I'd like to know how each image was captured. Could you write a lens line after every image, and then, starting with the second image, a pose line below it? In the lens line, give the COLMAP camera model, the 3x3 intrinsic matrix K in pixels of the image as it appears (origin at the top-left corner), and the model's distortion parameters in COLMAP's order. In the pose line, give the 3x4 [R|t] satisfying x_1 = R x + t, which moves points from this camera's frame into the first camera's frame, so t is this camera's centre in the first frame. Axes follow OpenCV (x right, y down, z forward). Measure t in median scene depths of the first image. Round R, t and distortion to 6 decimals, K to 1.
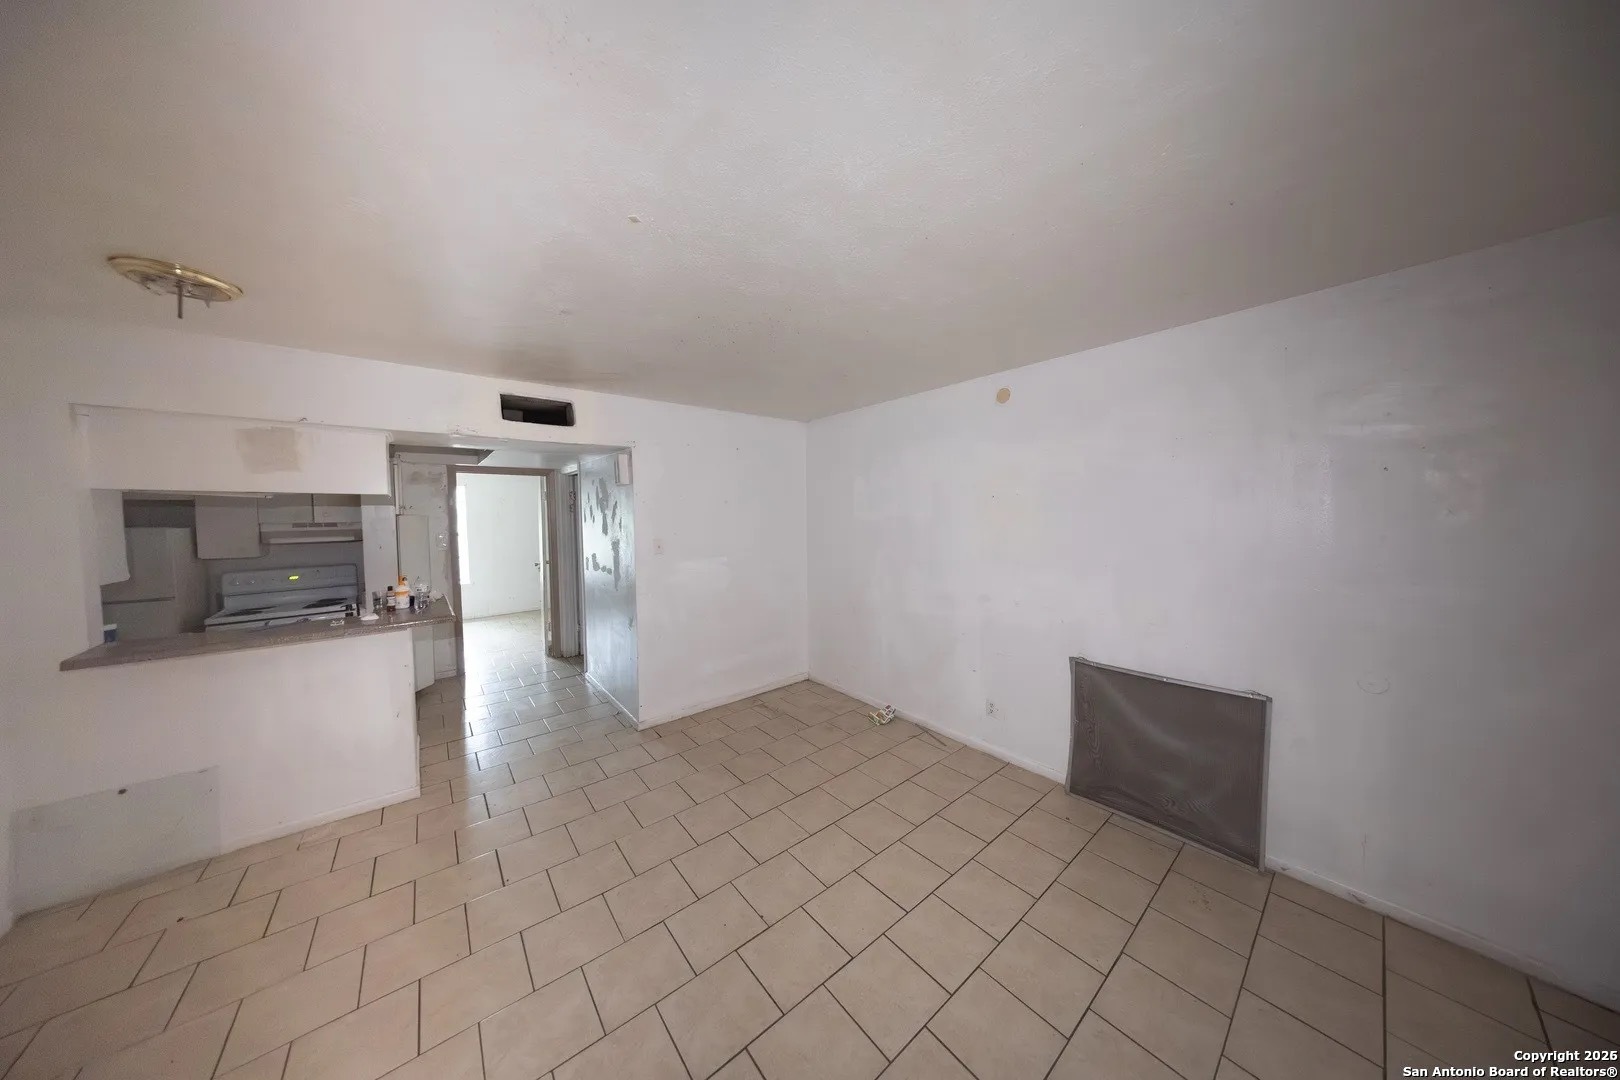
lens RADIAL K [[470.2, 0, 814.0], [0, 470.2, 535.4], [0, 0, 1]] dist [-0.005006, 0.000014]
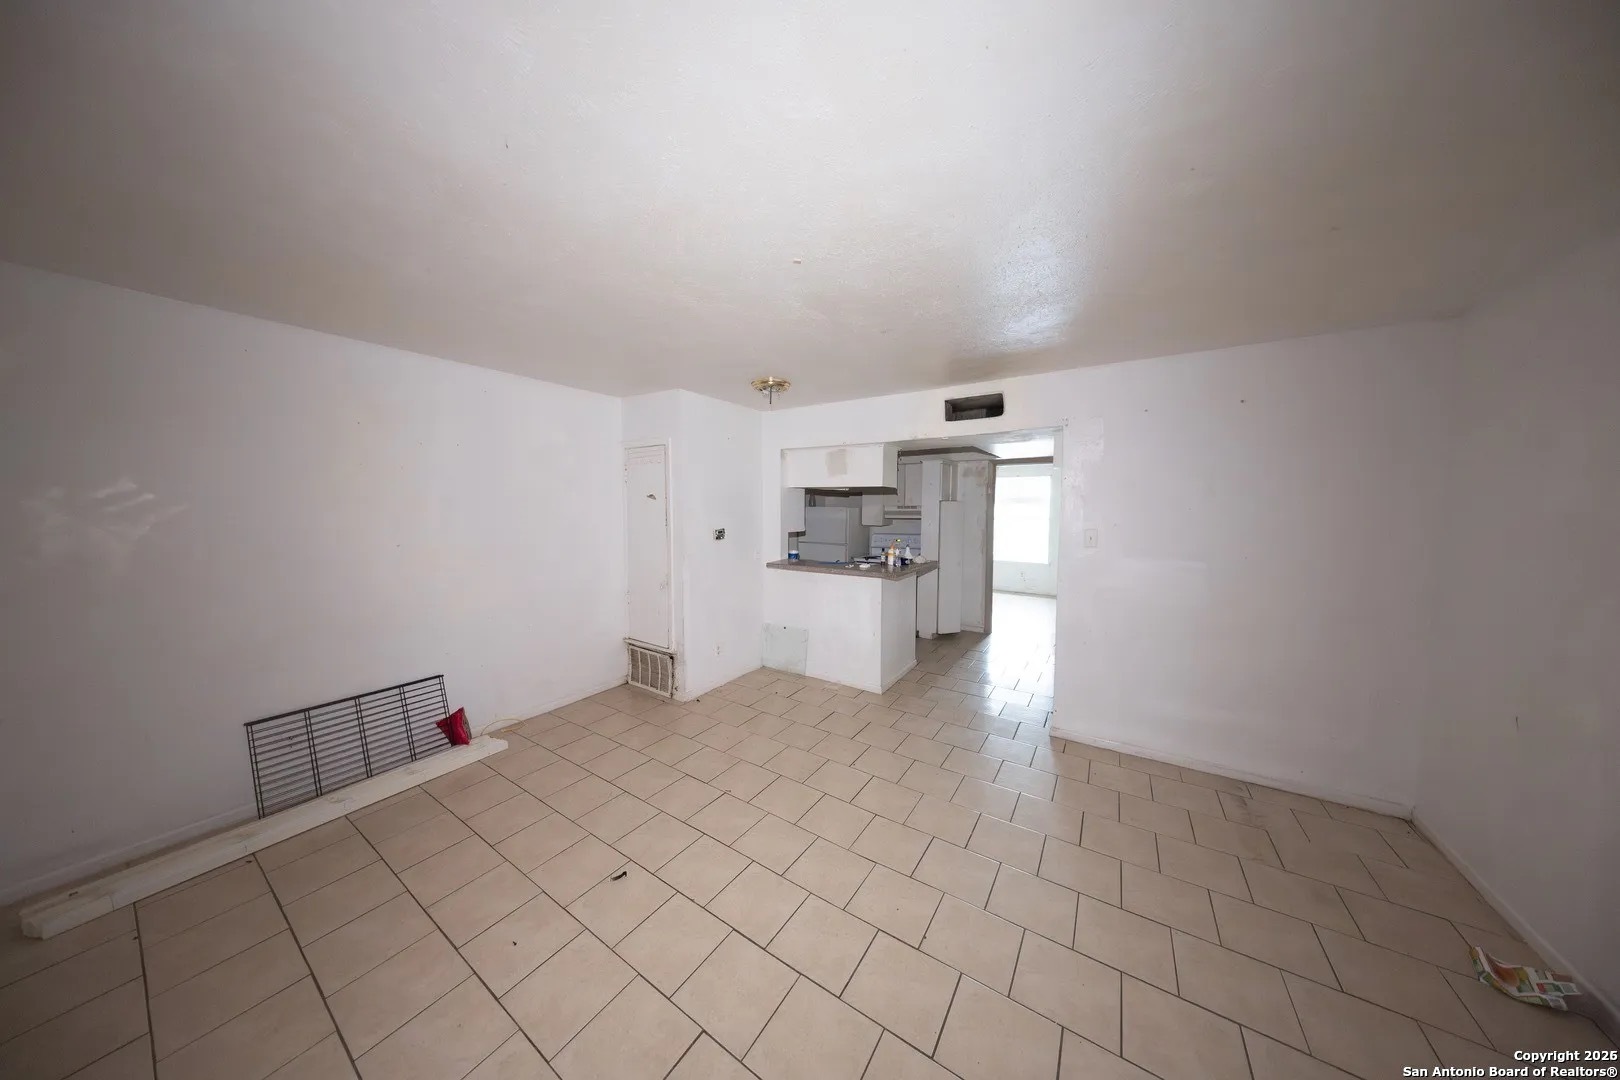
lens RADIAL K [[470.2, 0, 815.5], [0, 470.2, 544.5], [0, 0, 1]] dist [-0.005006, 0.000014]
pose [[0.298705, 0.093129, -0.949791, 0.376793], [-0.053208, 0.995304, 0.080858, -0.011214], [0.952861, 0.026384, 0.302257, 0.301687]]
